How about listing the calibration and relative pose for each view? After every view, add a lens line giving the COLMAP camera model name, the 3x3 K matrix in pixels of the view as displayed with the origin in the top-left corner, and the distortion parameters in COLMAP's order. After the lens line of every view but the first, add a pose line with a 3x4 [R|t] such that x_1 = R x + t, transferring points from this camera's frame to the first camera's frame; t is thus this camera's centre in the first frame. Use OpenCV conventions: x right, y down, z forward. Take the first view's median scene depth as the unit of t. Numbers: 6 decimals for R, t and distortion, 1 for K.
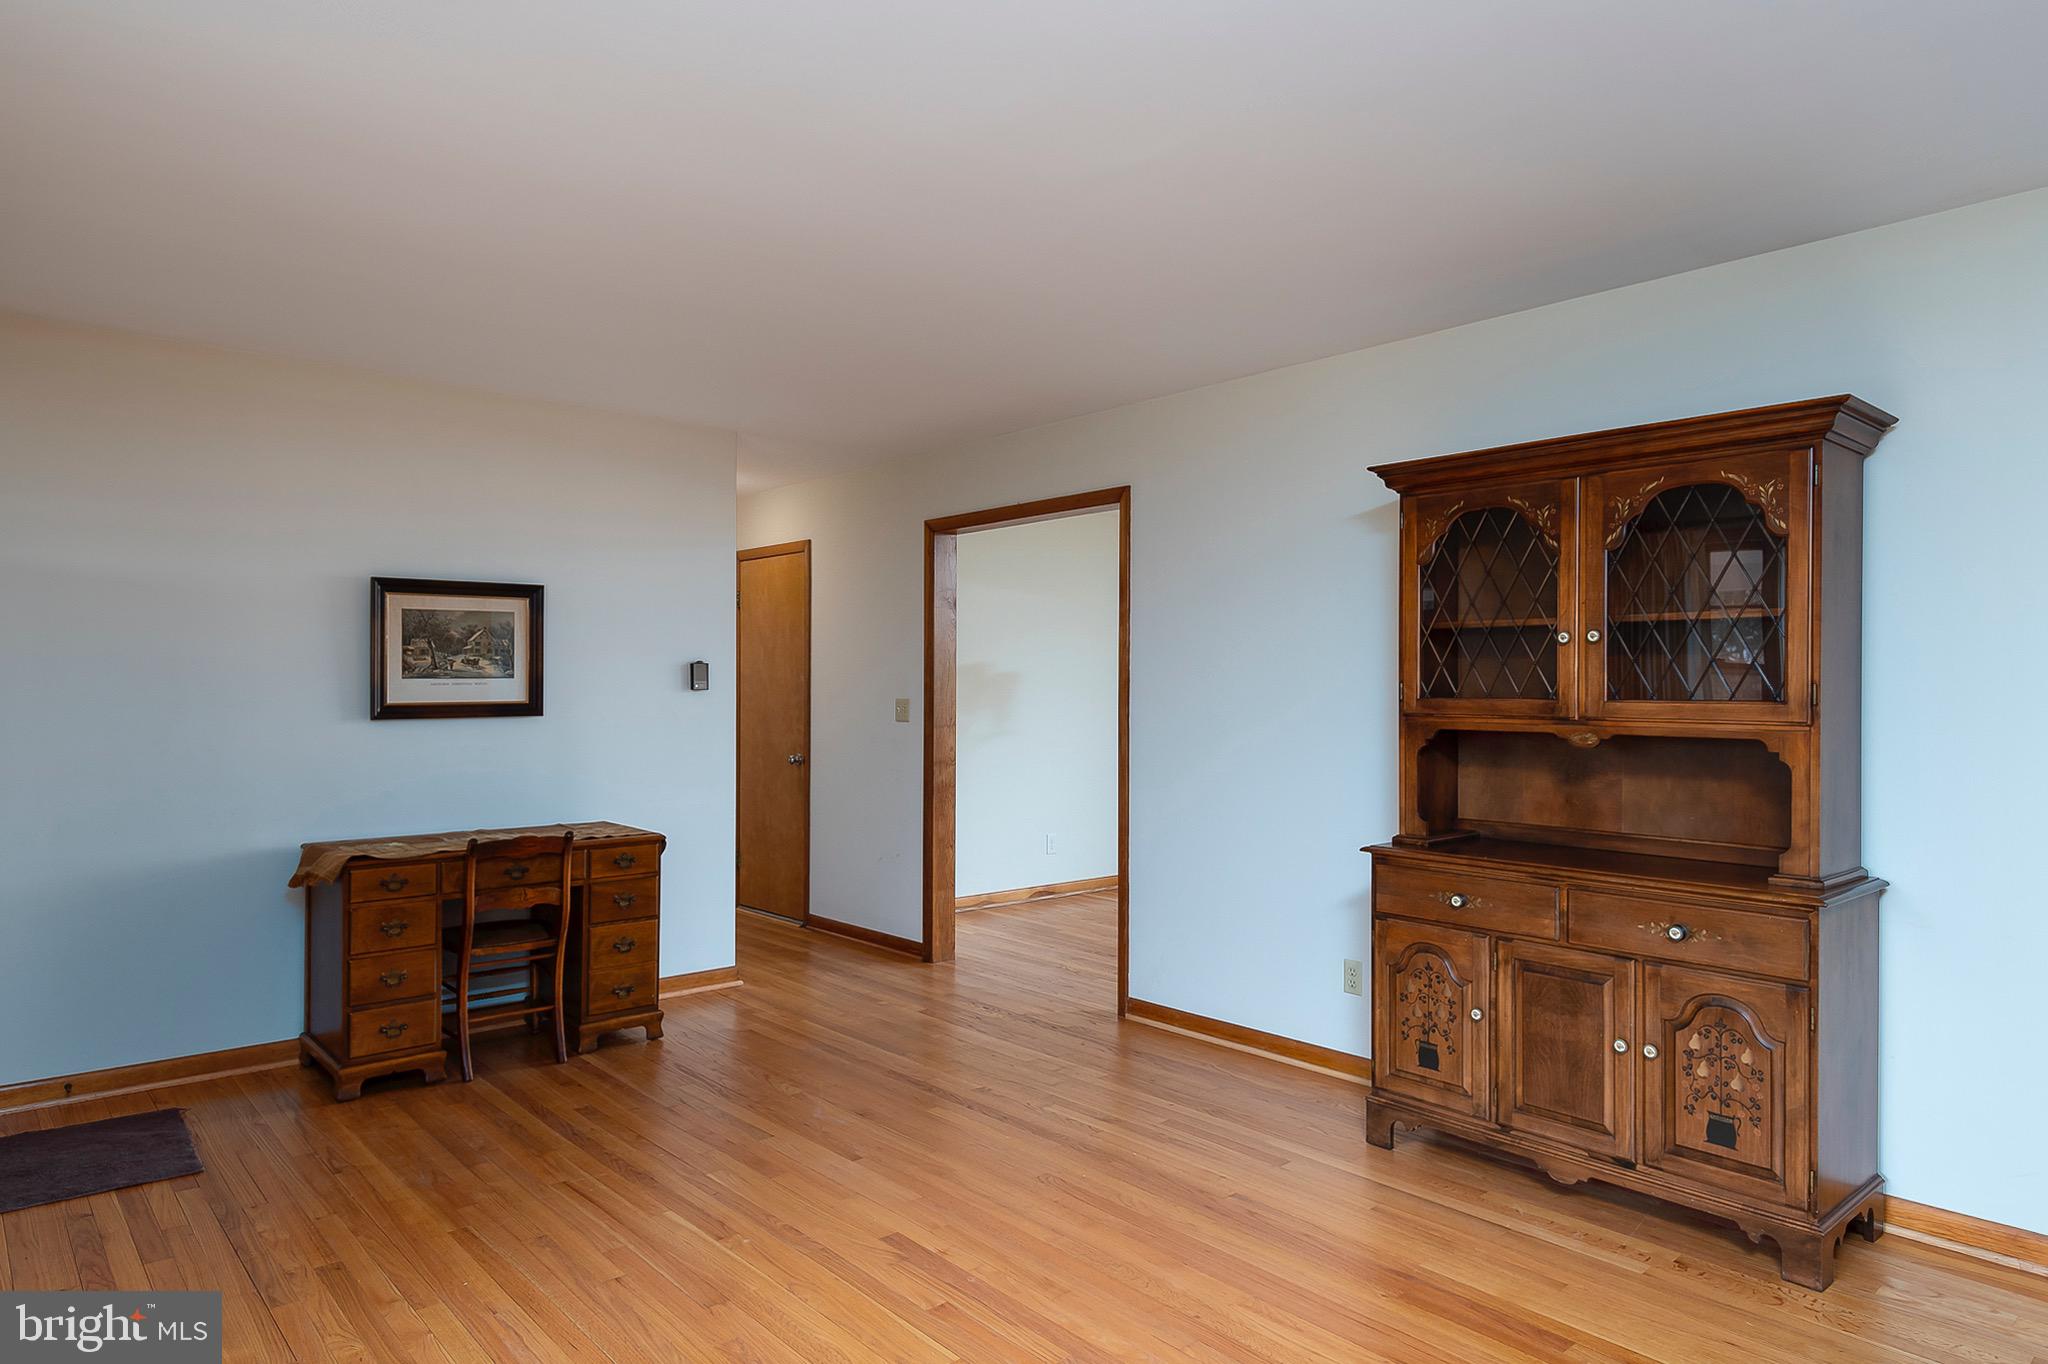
lens RADIAL K [[1231.4, 0, 1021.1], [0, 1231.4, 673.3], [0, 0, 1]] dist [0.005937, -0.002753]
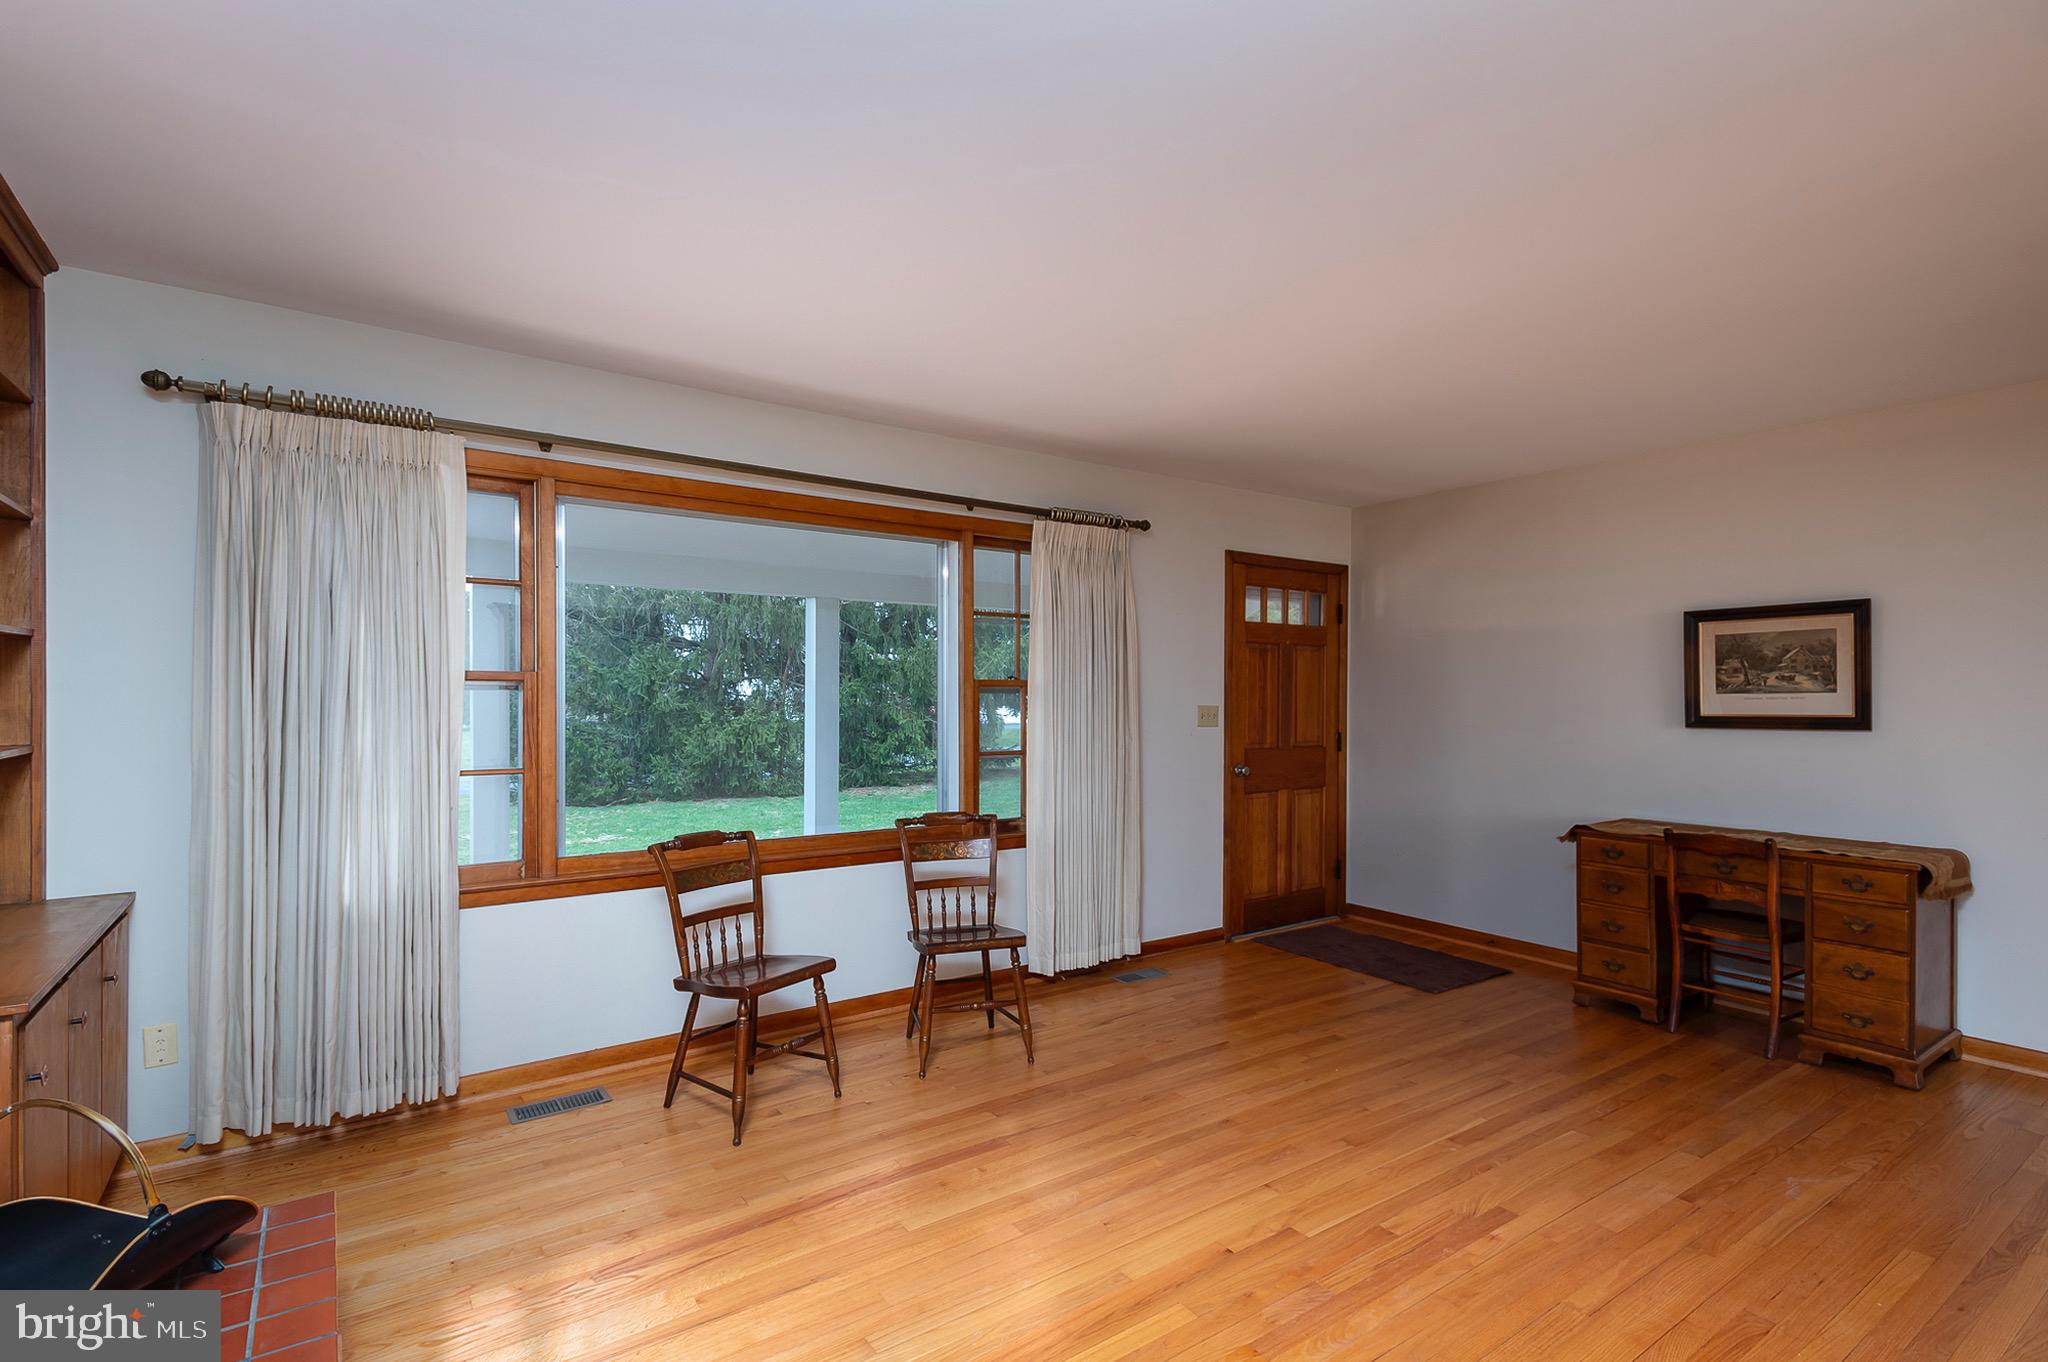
lens RADIAL K [[953.0, 0, 997.6], [0, 953.0, 704.1], [0, 0, 1]] dist [0.016267, -0.002303]
pose [[-0.132287, 0.003467, -0.991205, 0.509125], [0.005106, 0.999983, 0.002817, 0.008220], [0.991198, -0.004689, -0.132303, 0.442438]]
